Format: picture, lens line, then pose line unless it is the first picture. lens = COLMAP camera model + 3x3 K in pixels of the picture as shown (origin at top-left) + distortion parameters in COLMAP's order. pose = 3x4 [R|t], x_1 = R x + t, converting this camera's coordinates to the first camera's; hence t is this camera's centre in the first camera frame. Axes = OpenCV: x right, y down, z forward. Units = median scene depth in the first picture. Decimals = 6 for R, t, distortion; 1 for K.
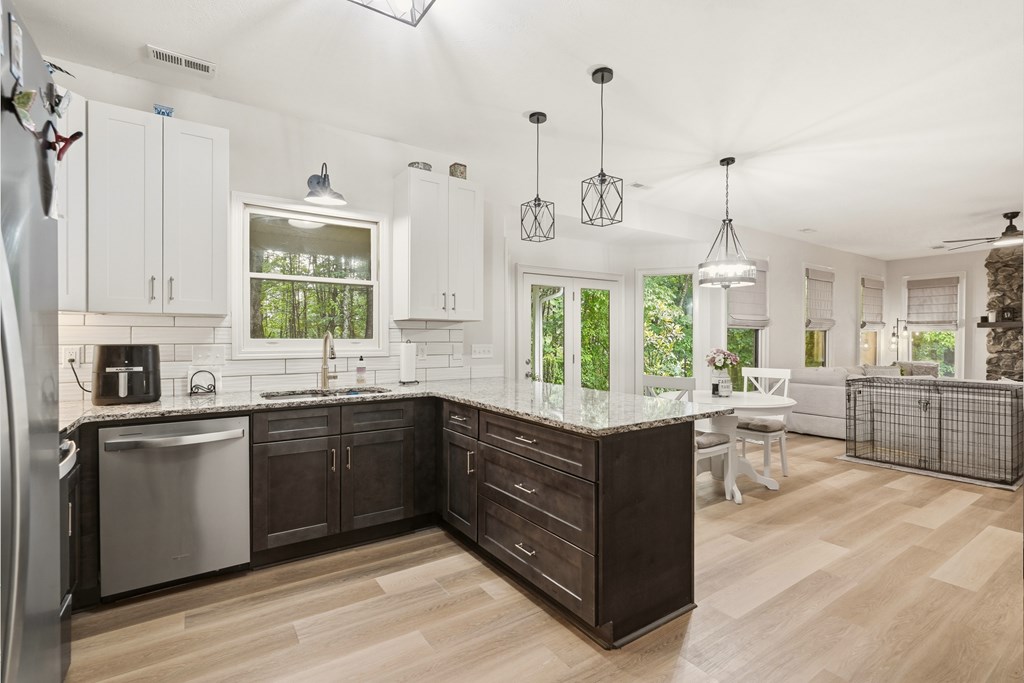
lens RADIAL K [[469.3, 0, 509.3], [0, 469.3, 341.0], [0, 0, 1]] dist [-0.009774, 0.003237]
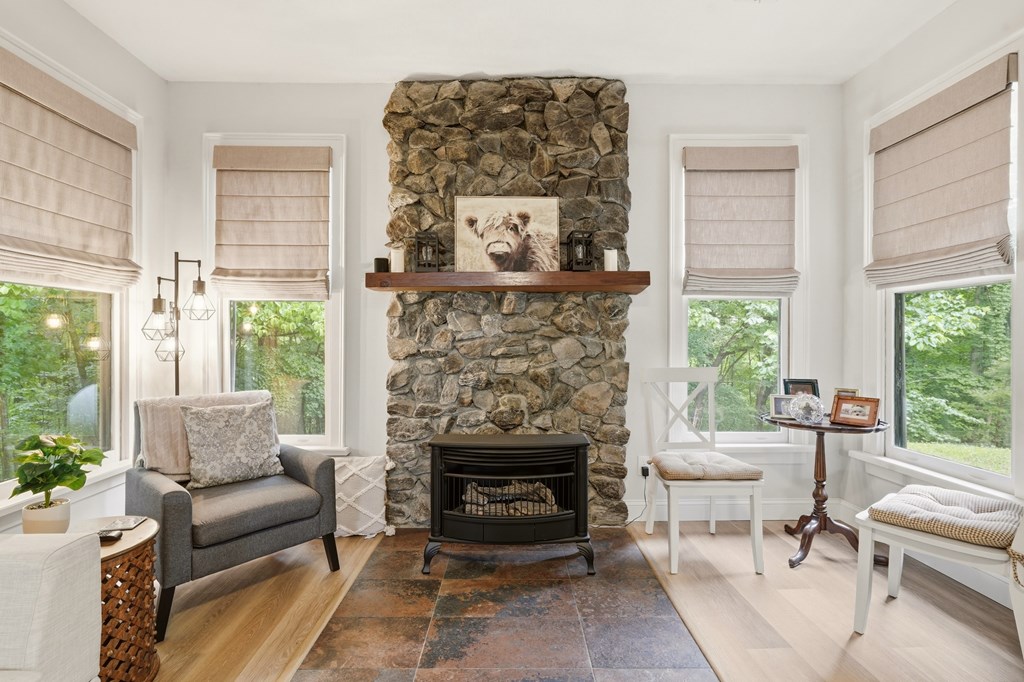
lens RADIAL K [[469.3, 0, 502.1], [0, 469.3, 341.2], [0, 0, 1]] dist [-0.009774, 0.003237]
pose [[0.541566, 0.000985, 0.840658, 0.771747], [0.004966, 0.999978, -0.004371, 0.013319], [-0.840644, 0.006542, 0.541549, 0.733040]]
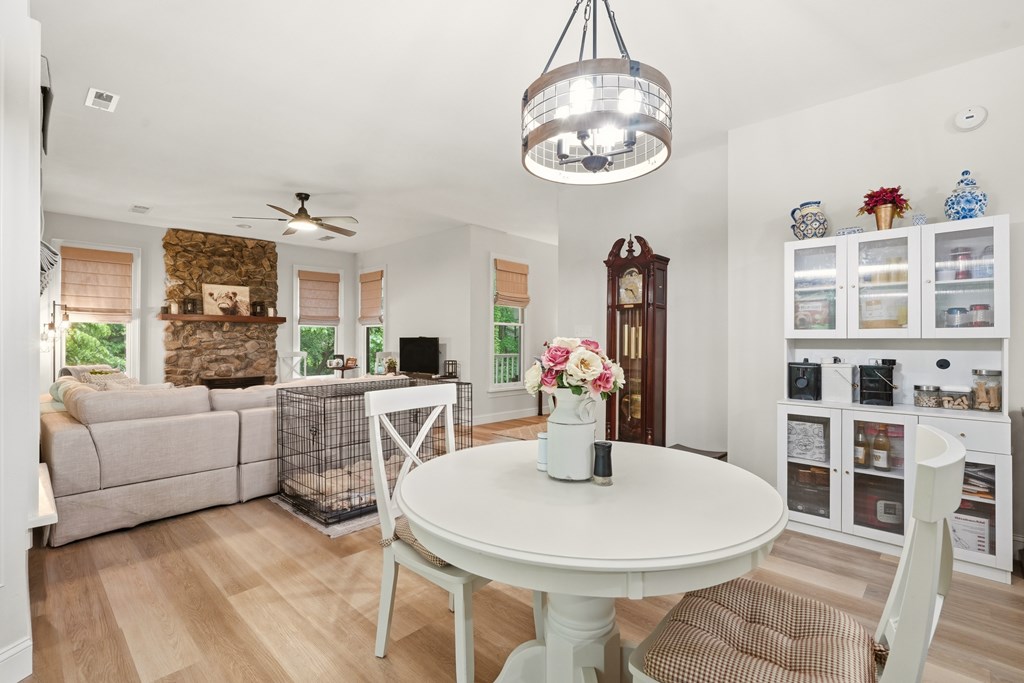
lens RADIAL K [[469.3, 0, 515.2], [0, 469.3, 342.0], [0, 0, 1]] dist [-0.009774, 0.003237]
pose [[-0.219360, -0.004814, 0.975632, 0.064011], [0.003970, 0.999975, 0.005826, 0.008130], [-0.975636, 0.005151, -0.219335, 0.576858]]
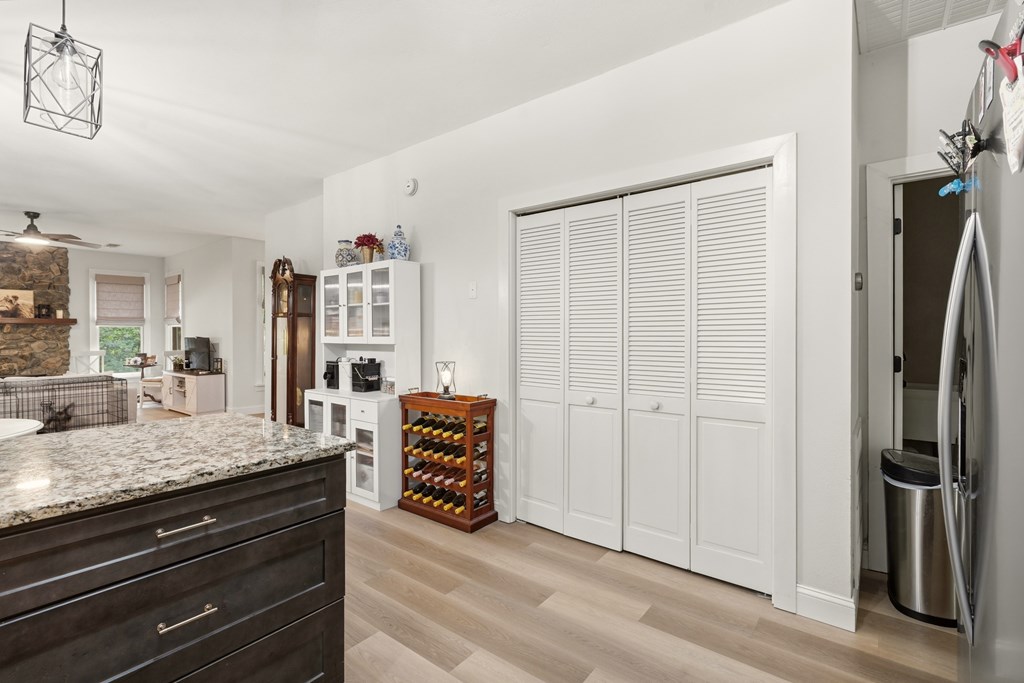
lens RADIAL K [[469.3, 0, 514.9], [0, 469.3, 336.1], [0, 0, 1]] dist [-0.009774, 0.003237]
pose [[-0.313693, -0.006730, 0.949501, -0.167107], [0.009667, 0.999900, 0.010281, -0.002528], [-0.949475, 0.012404, -0.313597, 0.229517]]
